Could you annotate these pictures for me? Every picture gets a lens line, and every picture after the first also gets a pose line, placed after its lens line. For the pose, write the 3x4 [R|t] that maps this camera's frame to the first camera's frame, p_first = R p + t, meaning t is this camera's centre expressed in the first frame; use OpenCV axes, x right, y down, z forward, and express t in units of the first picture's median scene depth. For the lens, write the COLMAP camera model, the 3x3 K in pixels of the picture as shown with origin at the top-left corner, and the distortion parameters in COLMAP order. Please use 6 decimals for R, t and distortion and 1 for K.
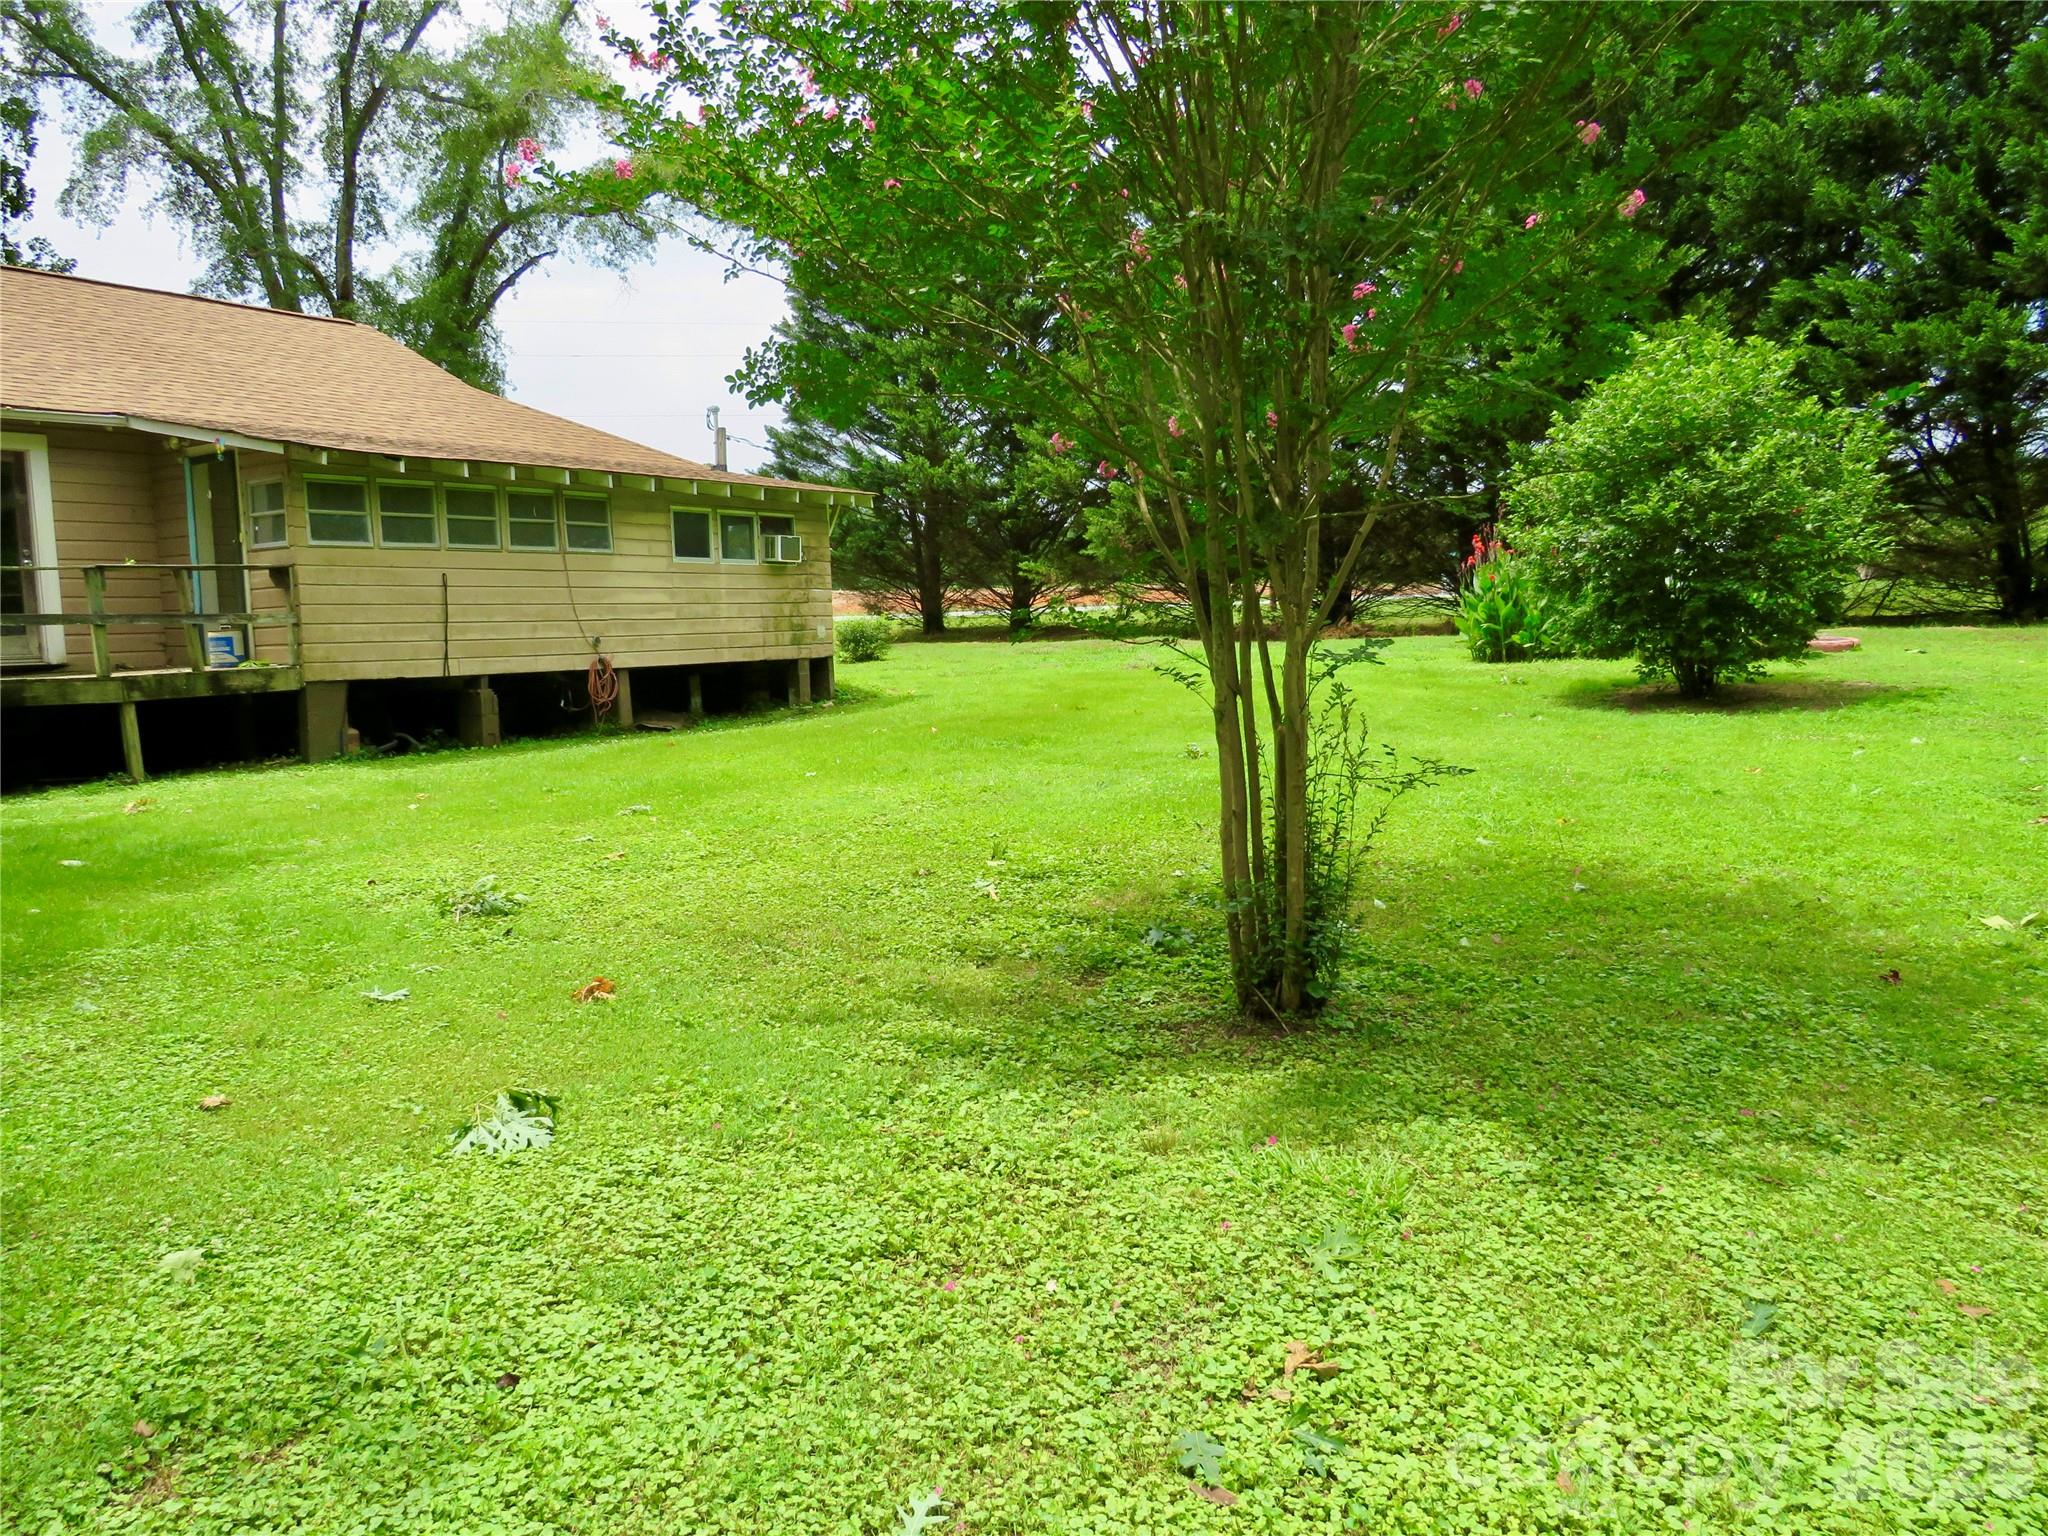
lens RADIAL K [[1469.9, 0, 1007.7], [0, 1469.9, 771.9], [0, 0, 1]] dist [-0.021806, 0.005724]
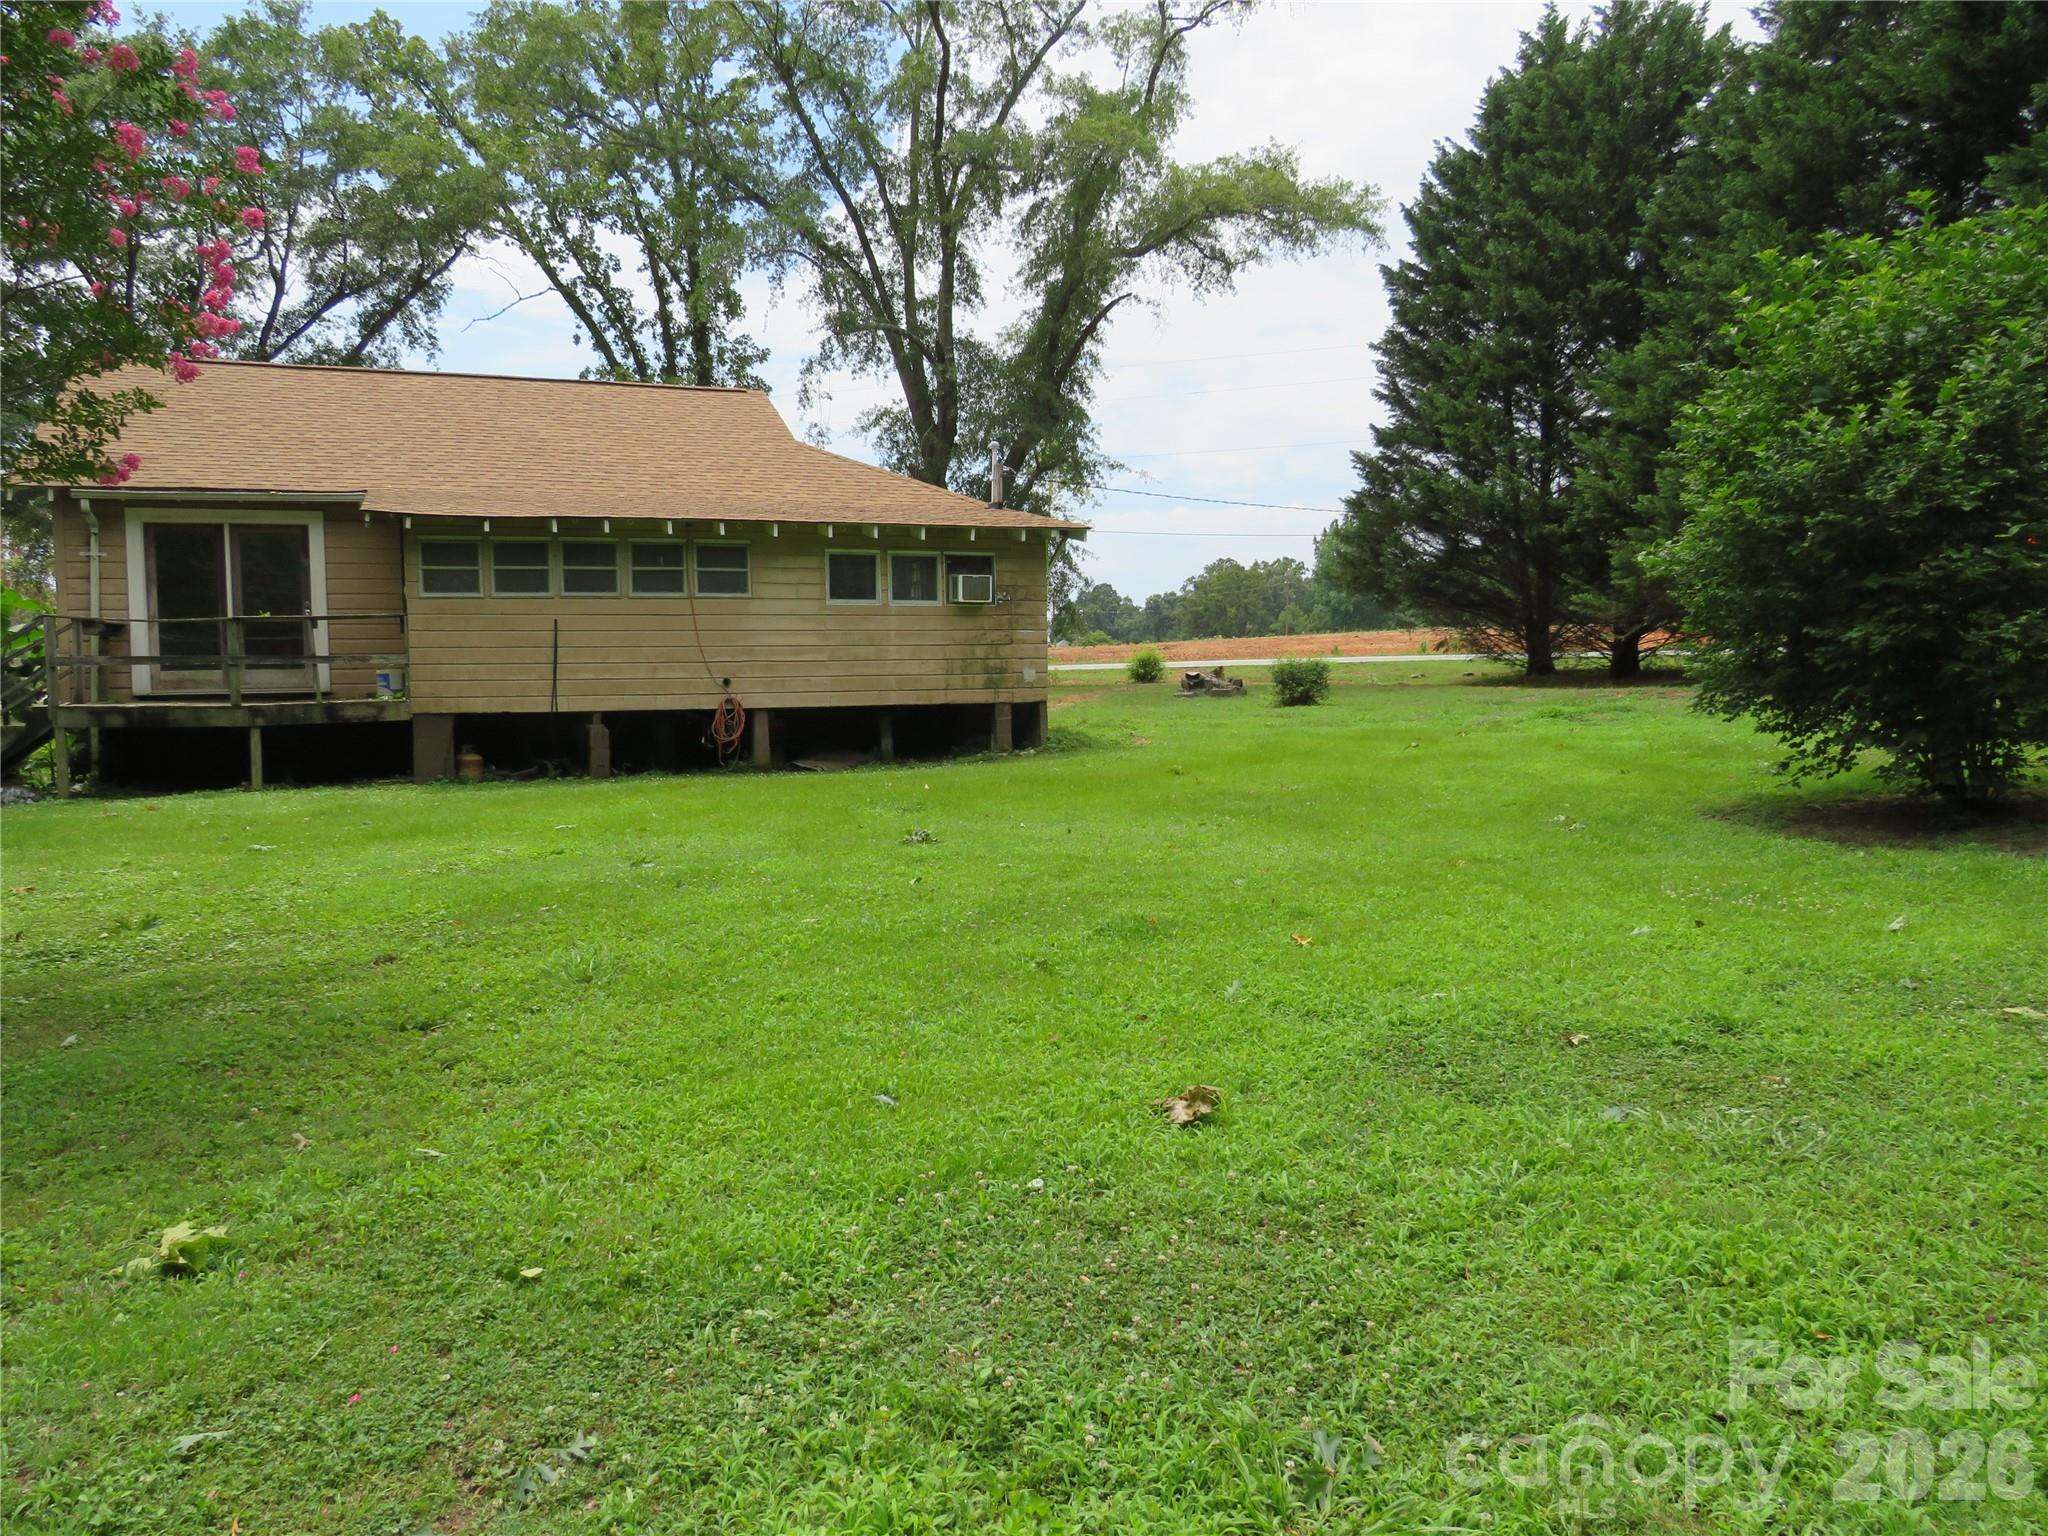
lens RADIAL K [[1510.6, 0, 1075.4], [0, 1510.6, 764.1], [0, 0, 1]] dist [-0.040691, 0.008260]
pose [[0.835368, 0.049418, -0.547465, 0.529835], [-0.064397, 0.997891, -0.008186, -0.039270], [0.545905, 0.042093, 0.836789, 0.250222]]
